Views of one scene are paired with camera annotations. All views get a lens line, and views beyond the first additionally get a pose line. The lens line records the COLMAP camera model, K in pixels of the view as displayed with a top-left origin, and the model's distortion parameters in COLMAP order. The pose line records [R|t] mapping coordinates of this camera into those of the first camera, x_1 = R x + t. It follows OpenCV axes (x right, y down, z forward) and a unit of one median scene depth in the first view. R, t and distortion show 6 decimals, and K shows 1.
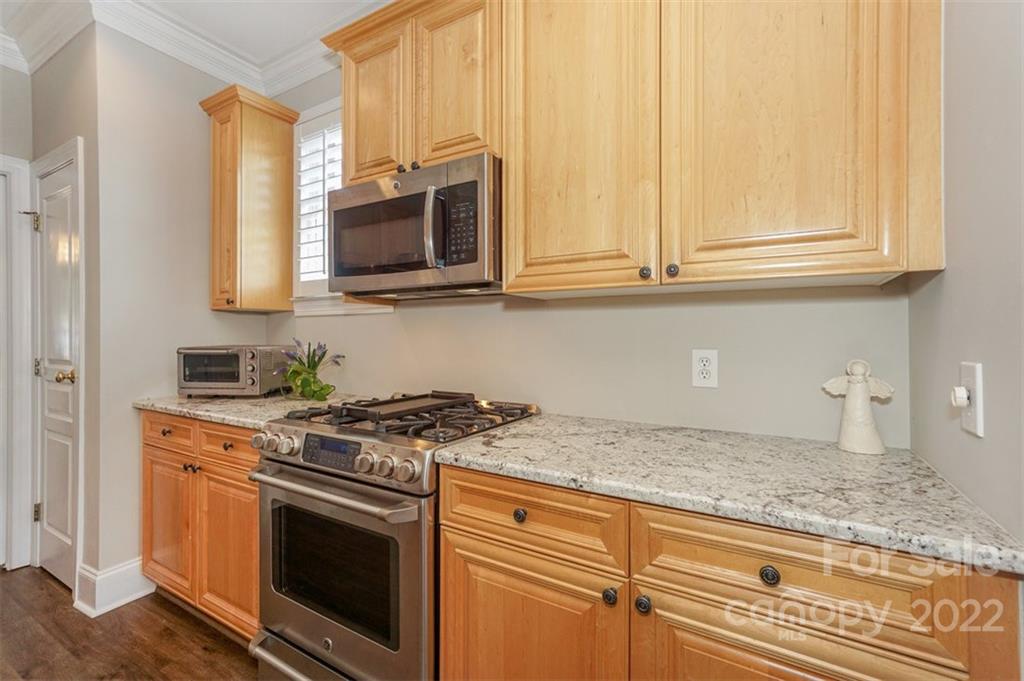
lens RADIAL K [[449.2, 0, 513.1], [0, 449.2, 338.6], [0, 0, 1]] dist [-0.009157, 0.008338]
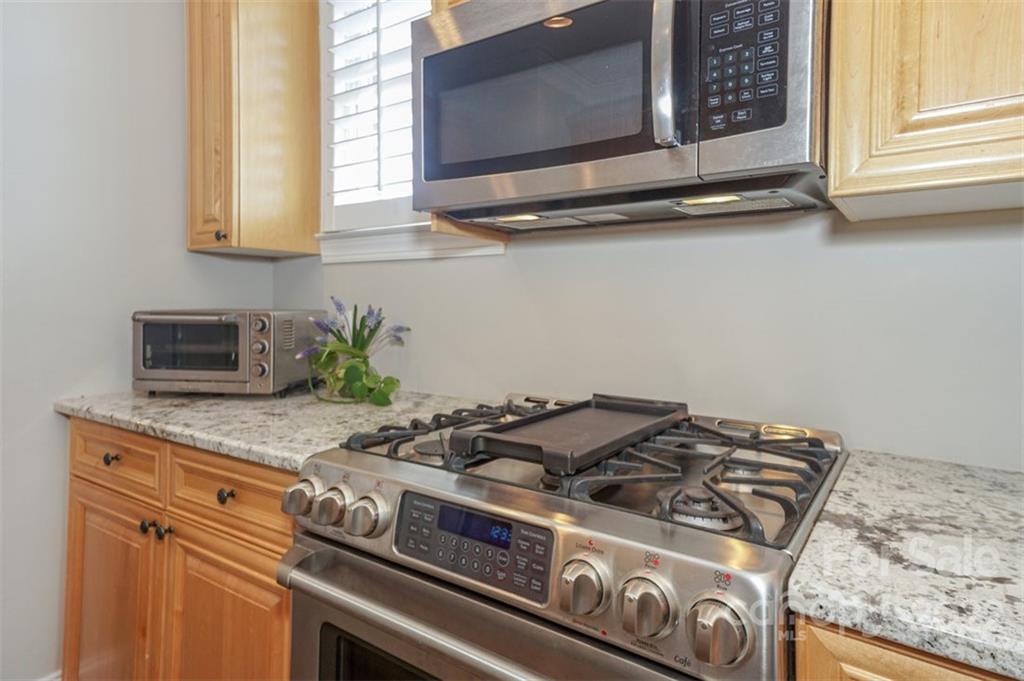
lens RADIAL K [[584.0, 0, 530.0], [0, 584.0, 307.9], [0, 0, 1]] dist [0.057584, -0.004862]
pose [[0.998617, 0.010376, -0.051534, -0.199982], [-0.010361, 0.999946, 0.000555, 0.010645], [0.051537, -0.000020, 0.998671, 0.257740]]
